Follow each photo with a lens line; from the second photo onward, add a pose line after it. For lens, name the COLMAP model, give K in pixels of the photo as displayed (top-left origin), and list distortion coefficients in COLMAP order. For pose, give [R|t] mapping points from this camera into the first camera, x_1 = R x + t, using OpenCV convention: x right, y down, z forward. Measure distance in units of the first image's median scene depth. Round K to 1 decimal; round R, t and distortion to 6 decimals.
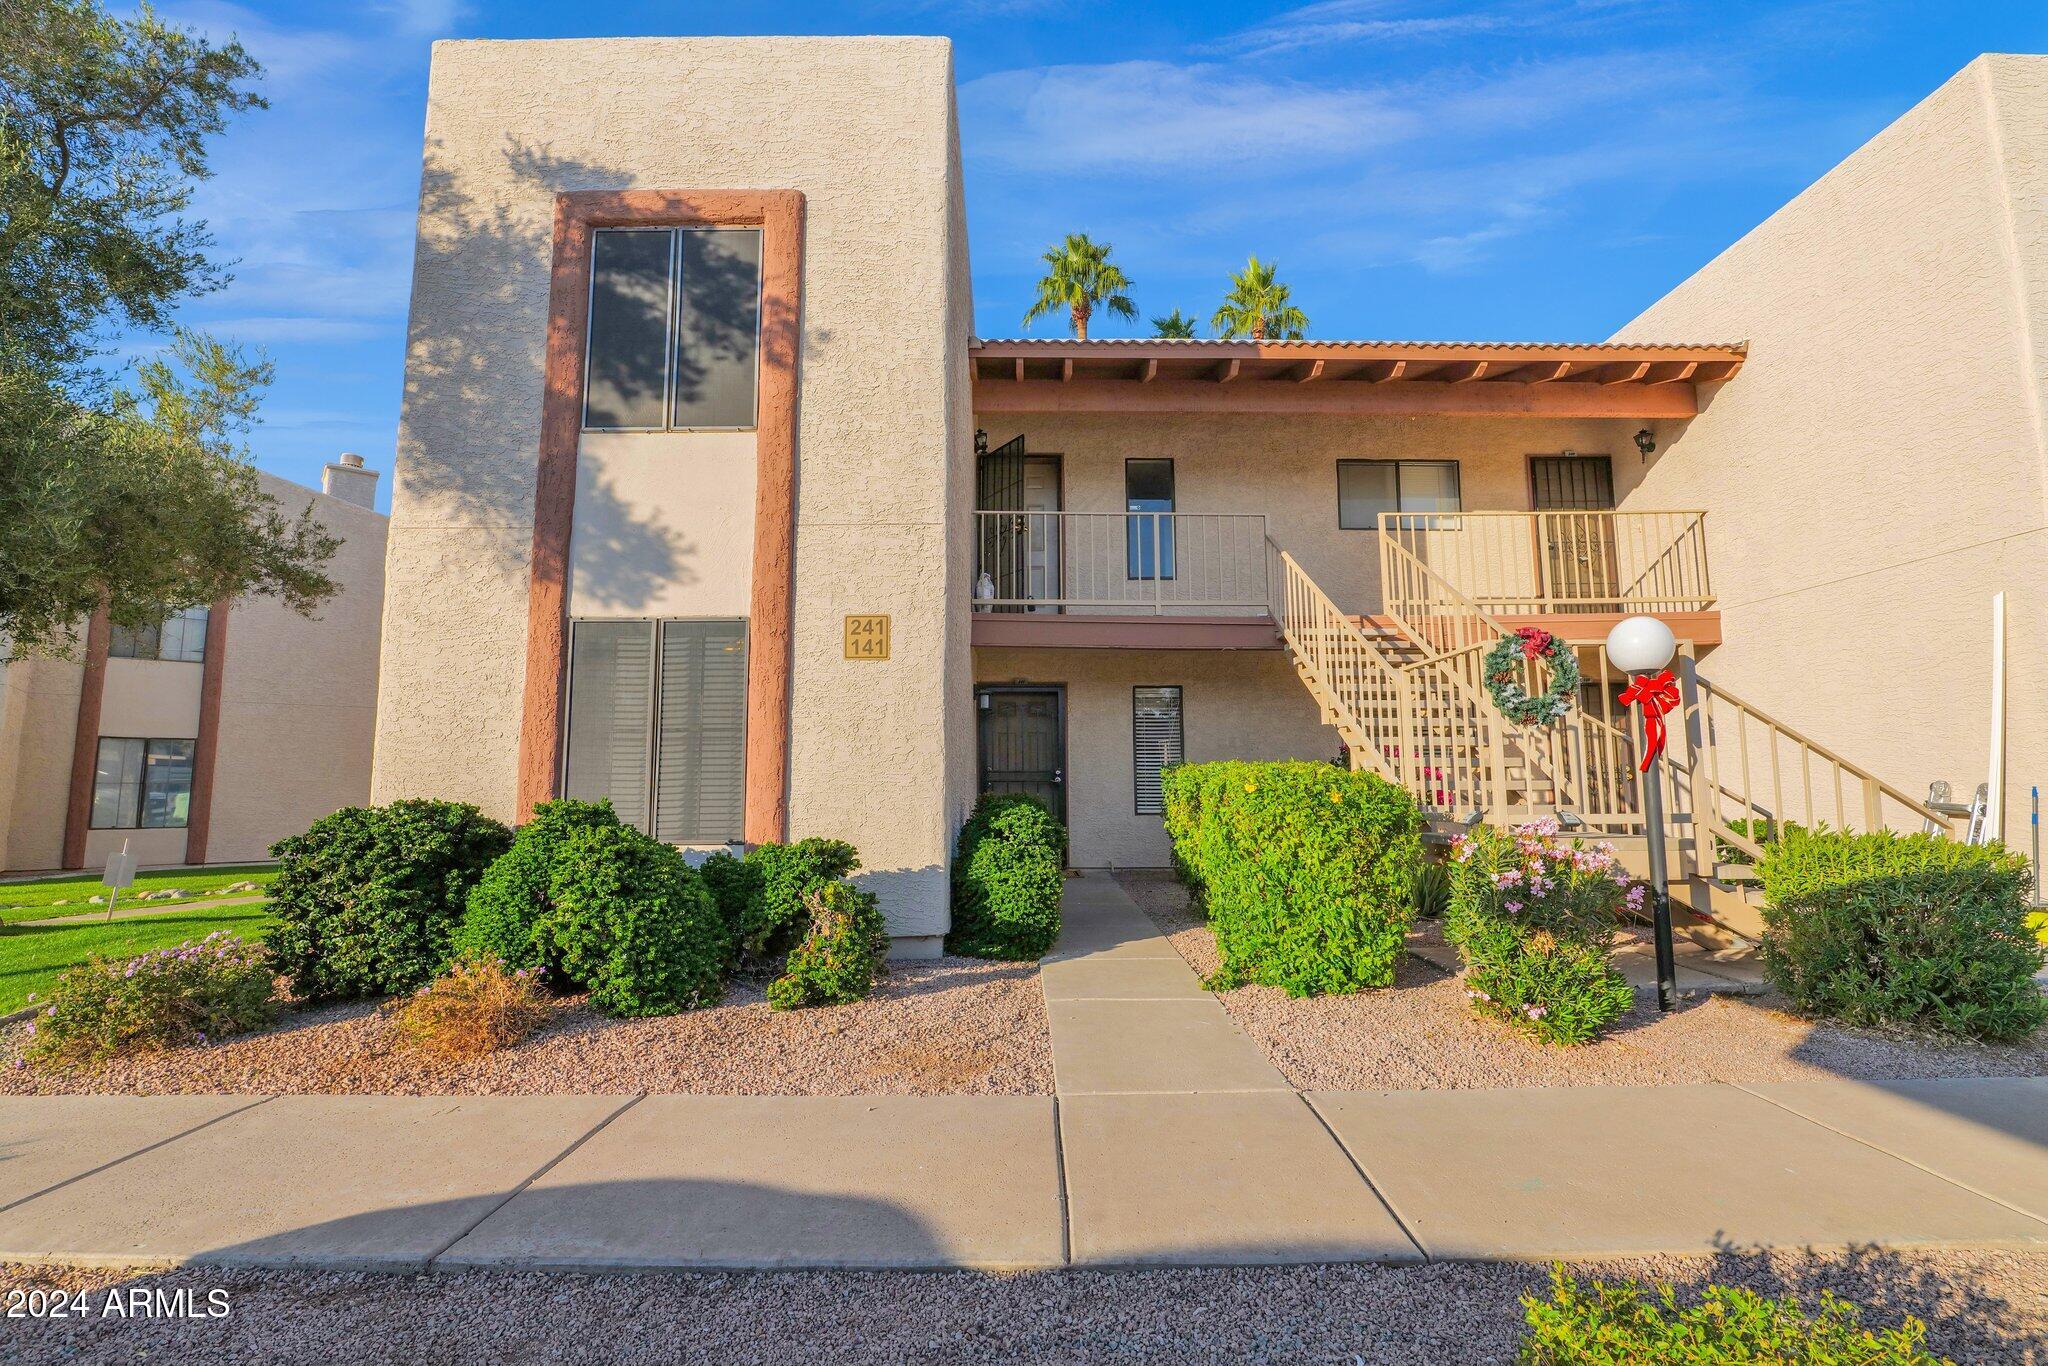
lens RADIAL K [[948.6, 0, 1026.6], [0, 948.6, 669.8], [0, 0, 1]] dist [-0.020842, 0.002259]
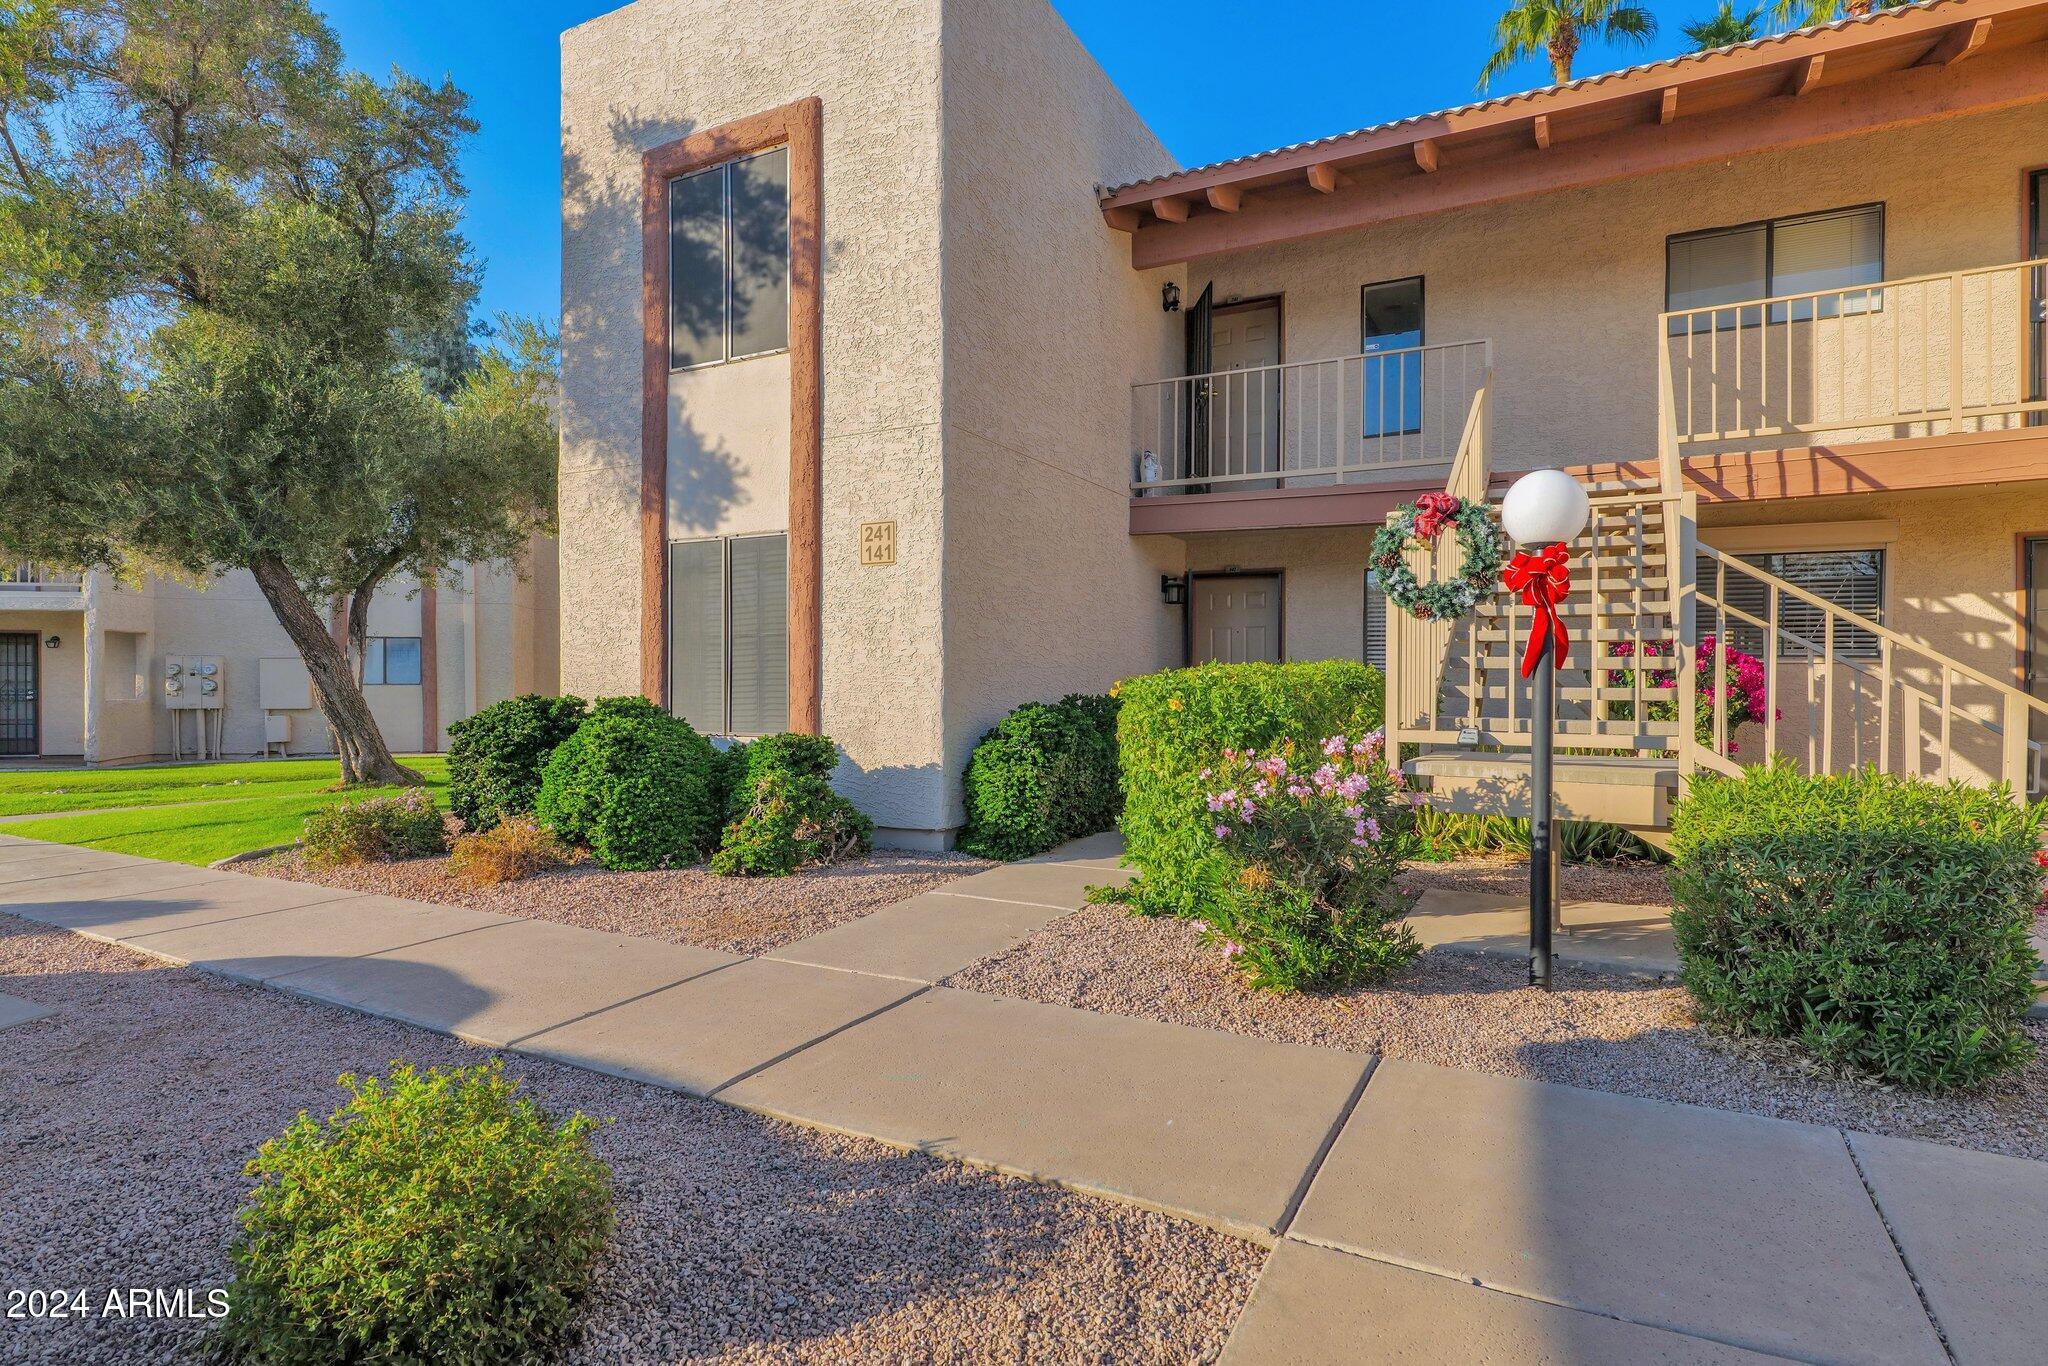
lens RADIAL K [[1079.0, 0, 1018.4], [0, 1079.0, 688.0], [0, 0, 1]] dist [-0.002816, 0.000676]
pose [[0.875559, 0.009147, -0.483025, 0.520552], [0.052109, 0.992200, 0.113245, -0.003358], [0.480293, -0.124323, 0.868252, 0.030807]]
